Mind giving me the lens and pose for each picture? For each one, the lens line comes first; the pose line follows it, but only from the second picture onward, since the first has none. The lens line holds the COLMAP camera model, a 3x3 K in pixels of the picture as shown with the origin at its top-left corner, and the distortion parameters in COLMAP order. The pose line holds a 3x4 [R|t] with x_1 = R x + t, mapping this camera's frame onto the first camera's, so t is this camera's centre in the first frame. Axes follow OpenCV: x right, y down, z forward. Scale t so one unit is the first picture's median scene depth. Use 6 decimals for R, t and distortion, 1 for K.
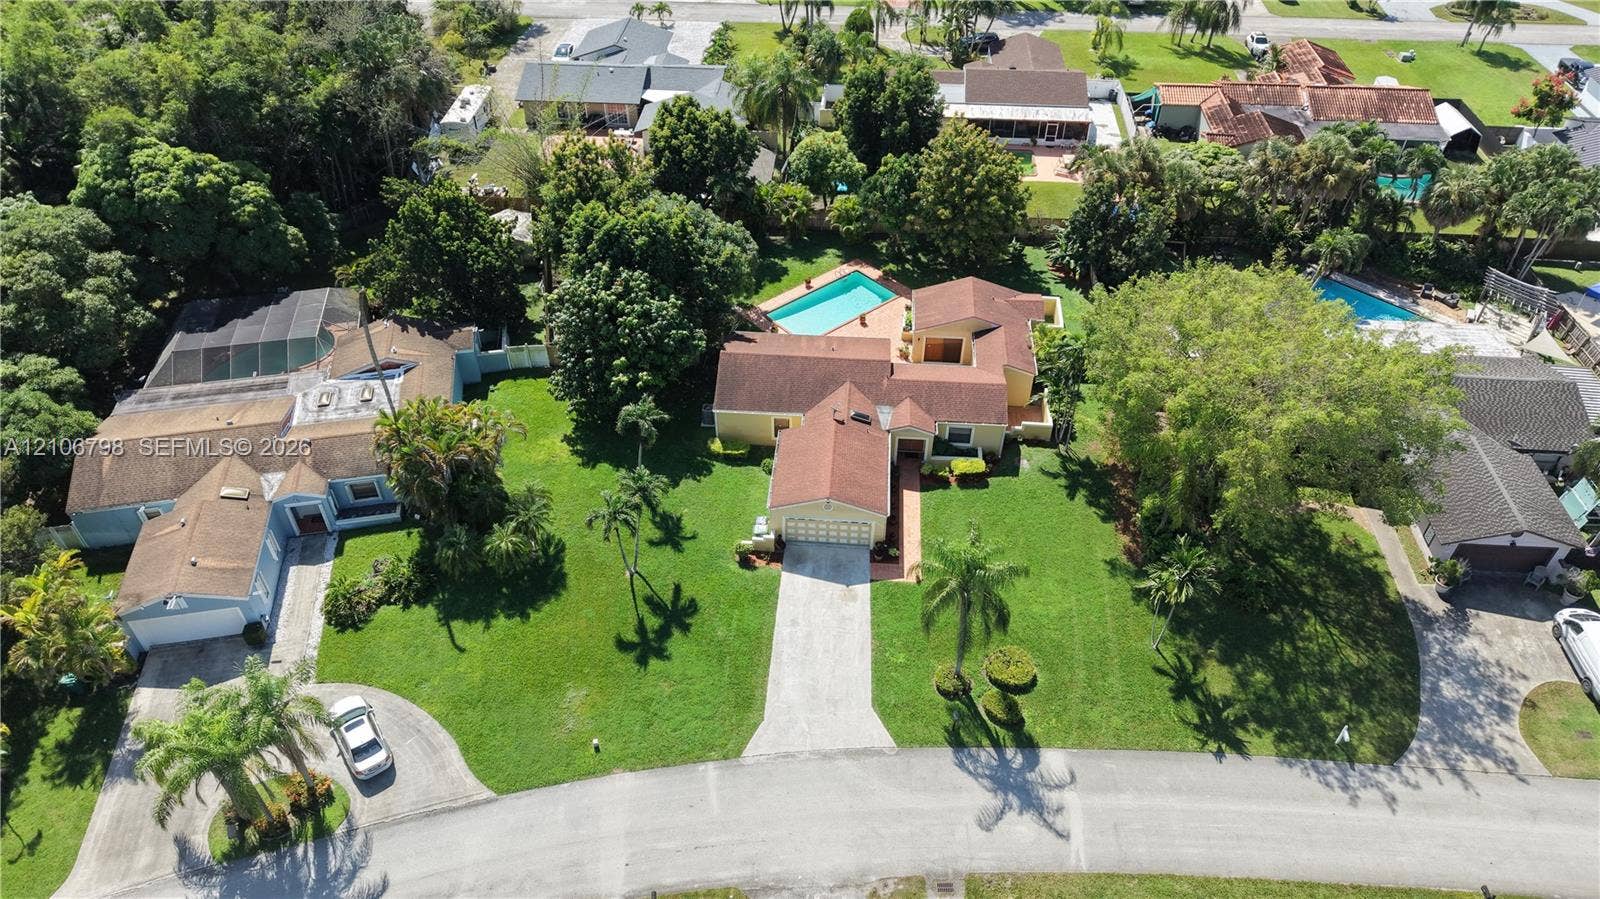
lens RADIAL K [[1071.0, 0, 796.4], [0, 1071.0, 450.1], [0, 0, 1]] dist [-0.000119, -0.002692]
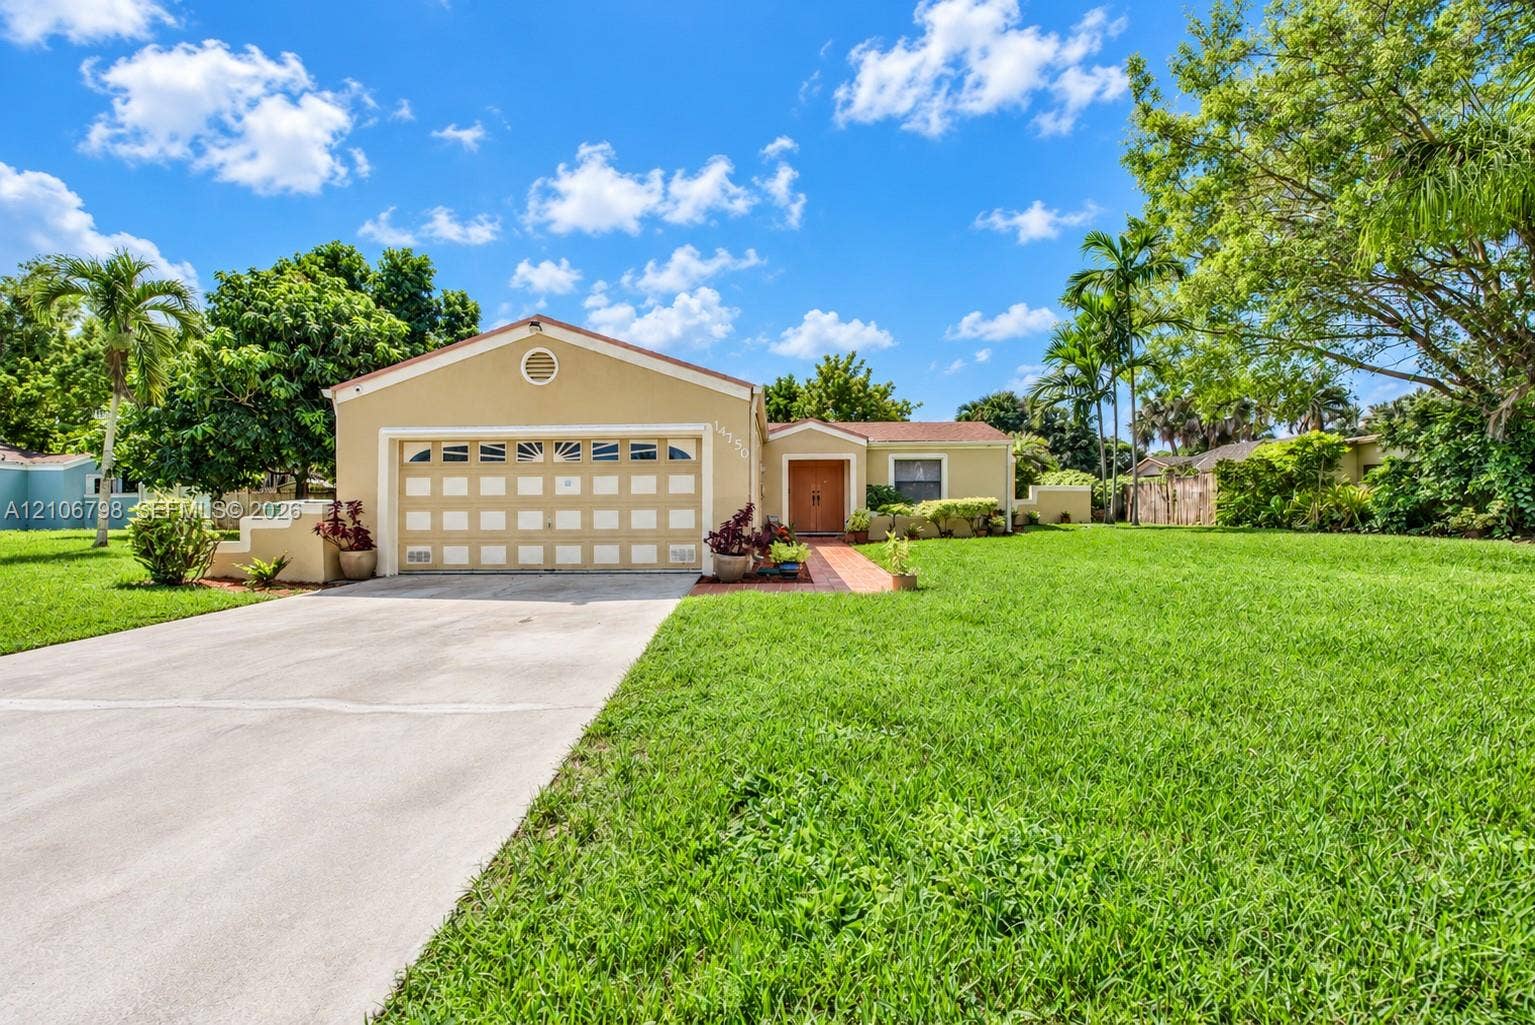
lens RADIAL K [[611.3, 0, 777.0], [0, 611.3, 509.2], [0, 0, 1]] dist [-0.024103, -0.000034]
pose [[0.997585, -0.005526, 0.069238, 0.079874], [0.049893, 0.750514, -0.658968, 0.187797], [-0.048322, 0.660831, 0.748977, 0.905295]]
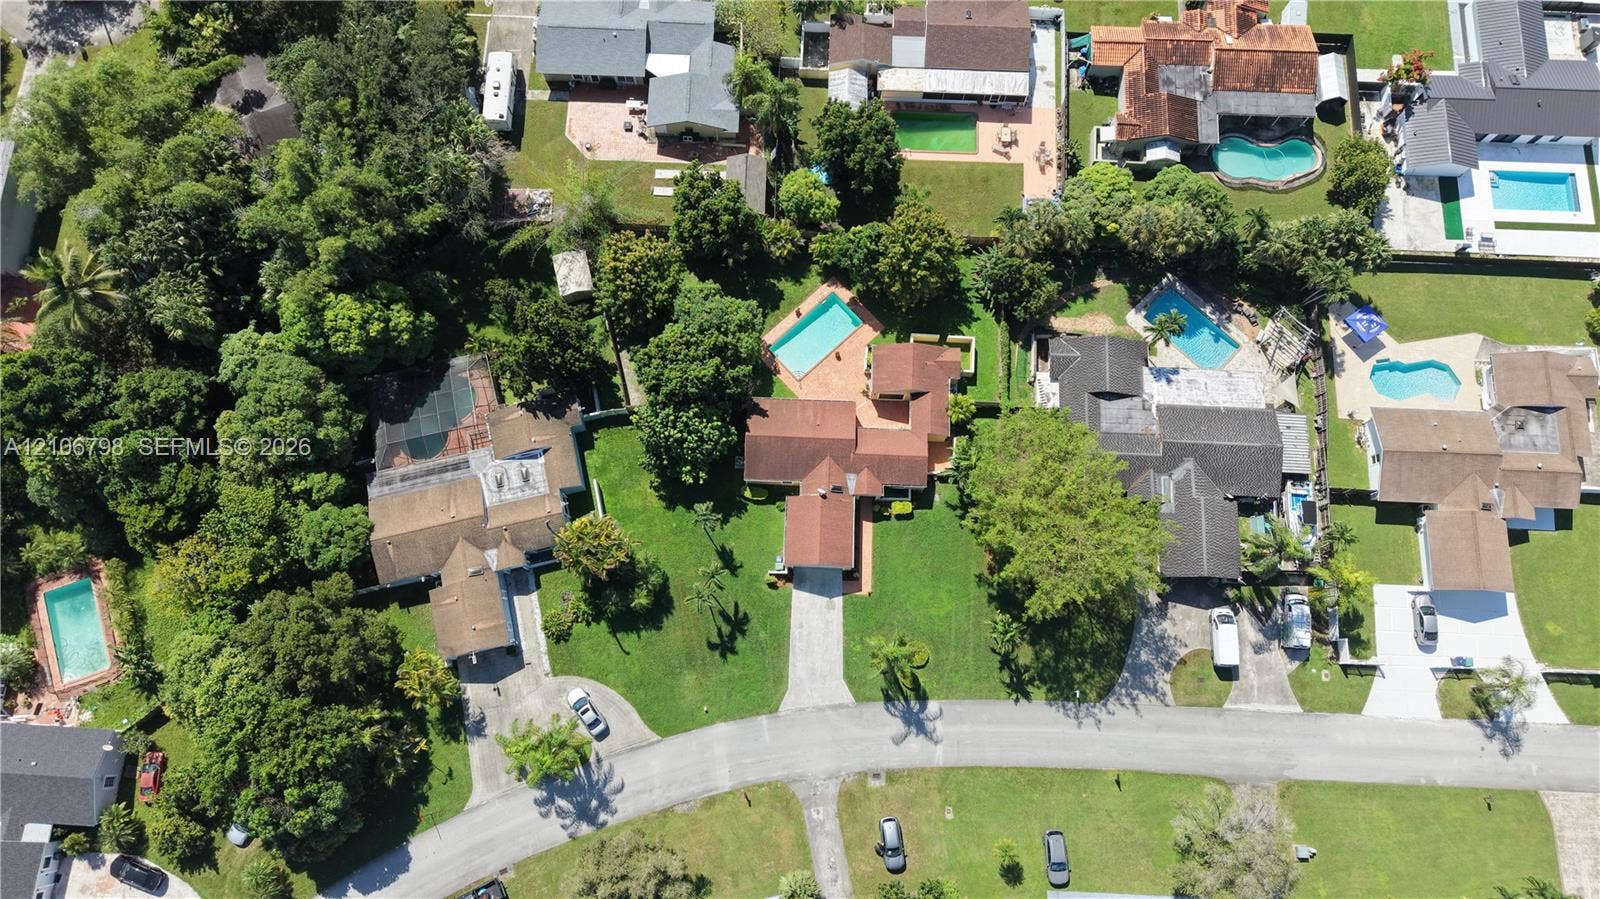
lens RADIAL K [[1069.6, 0, 796.8], [0, 1069.6, 449.8], [0, 0, 1]] dist [0.028077, -0.066480]
pose [[0.999206, -0.039147, 0.007457, -0.011577], [0.028174, 0.826286, 0.562546, -1.087781], [-0.028183, -0.561889, 0.826733, -0.337404]]
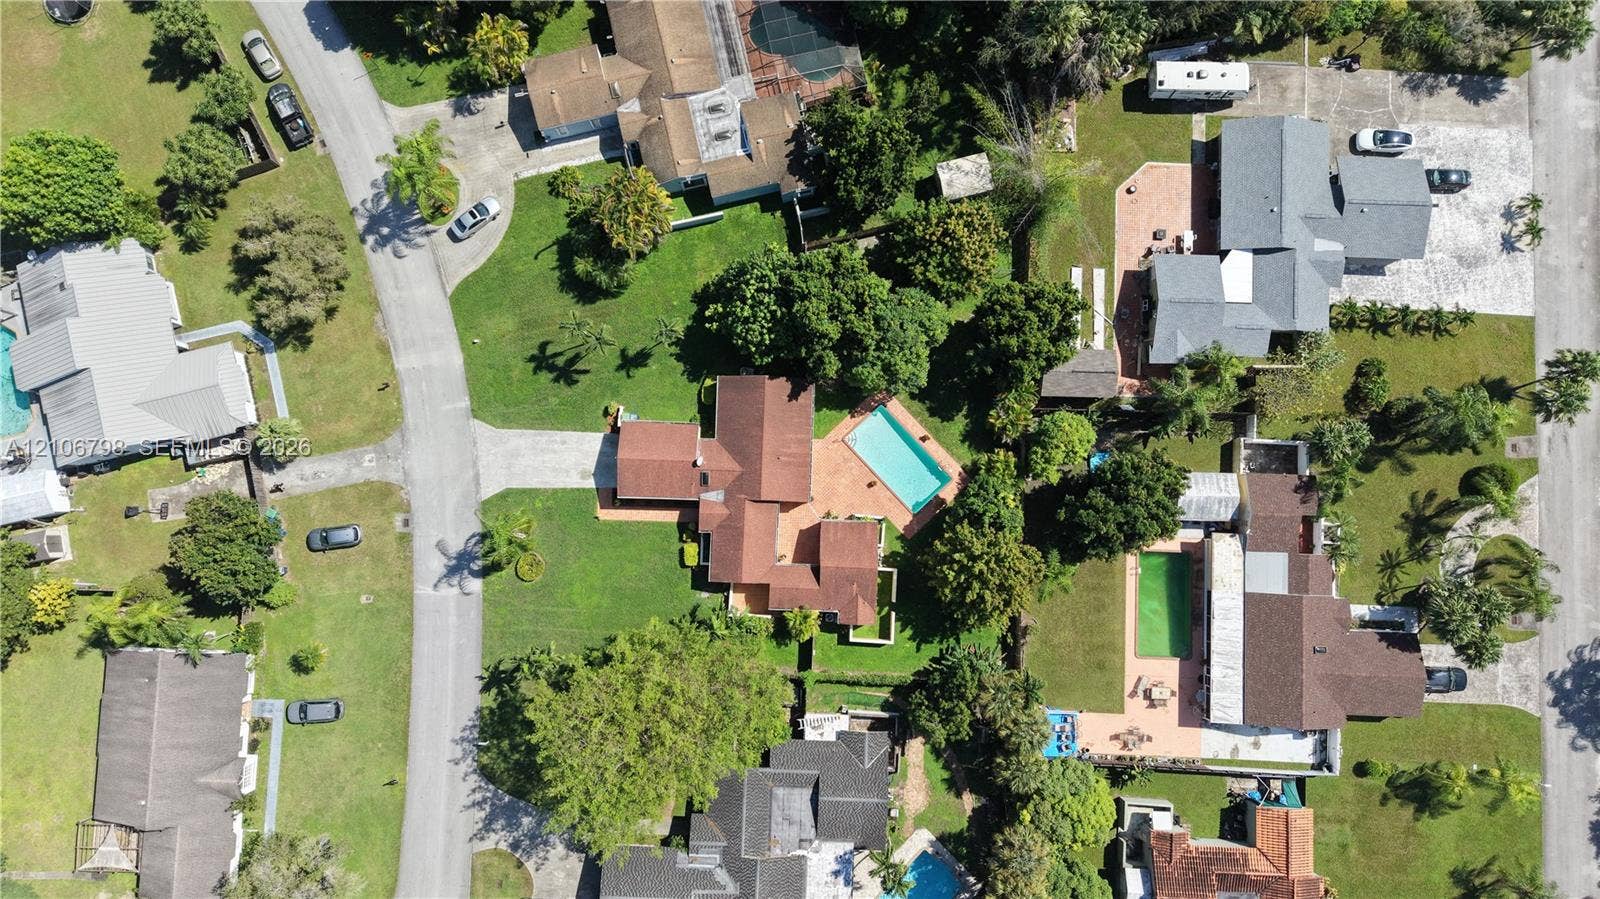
lens RADIAL K [[1073.1, 0, 799.2], [0, 1073.1, 444.8], [0, 0, 1]] dist [0.004408, -0.004742]
pose [[0.043383, 0.996098, -0.076859, 0.142836], [-0.672526, 0.086008, 0.735058, -1.292371], [0.738800, 0.019800, 0.673633, 0.130326]]
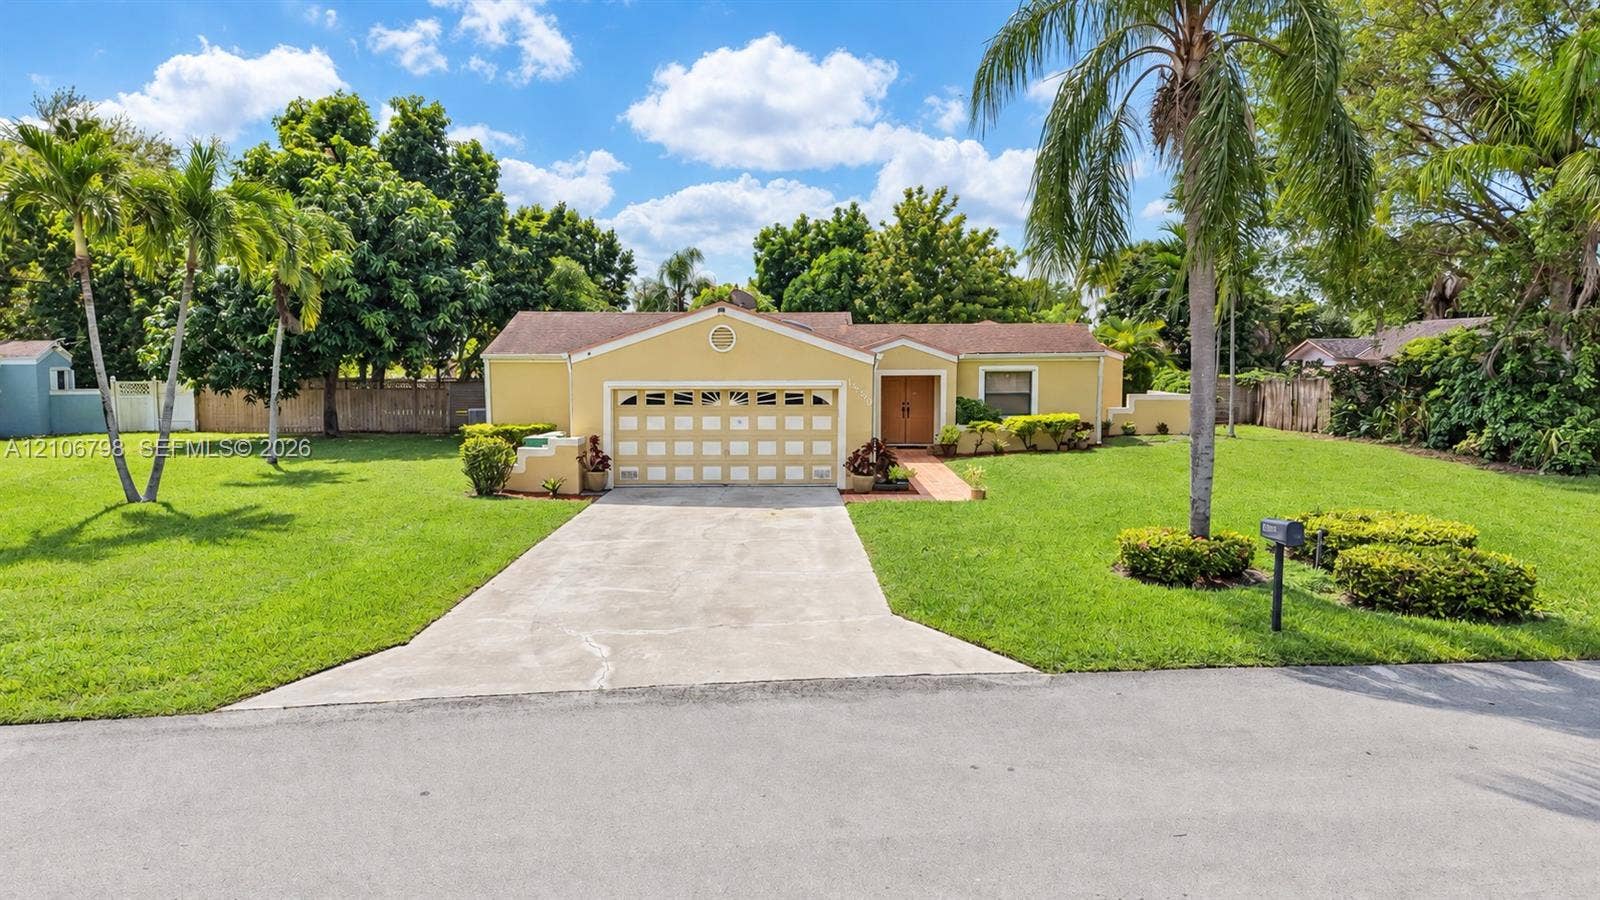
lens RADIAL K [[1080.5, 0, 804.6], [0, 1080.5, 447.8], [0, 0, 1]] dist [0.005614, -0.001092]
pose [[0.997207, -0.007399, 0.074318, 0.030006], [0.050462, 0.800339, -0.597420, 0.317877], [-0.055059, 0.599502, 0.798477, 0.713870]]
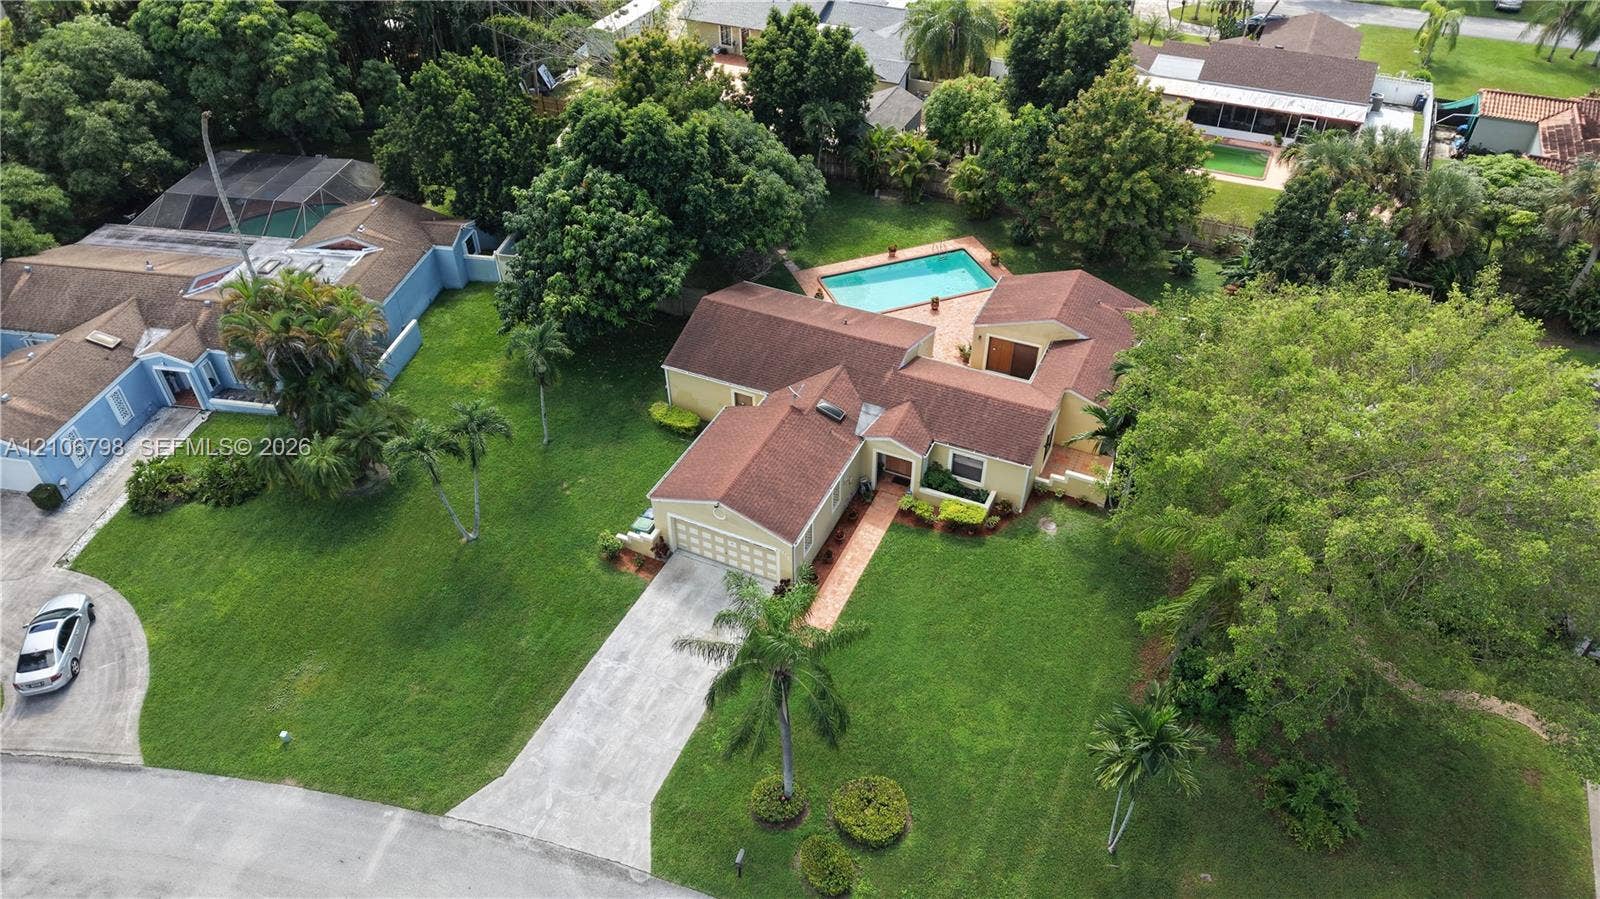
lens RADIAL K [[1067.7, 0, 797.4], [0, 1067.7, 451.8], [0, 0, 1]] dist [-0.002961, 0.000515]
pose [[0.935584, 0.217798, -0.277932, 0.269703], [-0.224396, 0.974463, 0.008254, -0.005015], [0.272632, 0.054644, 0.960565, 0.324615]]
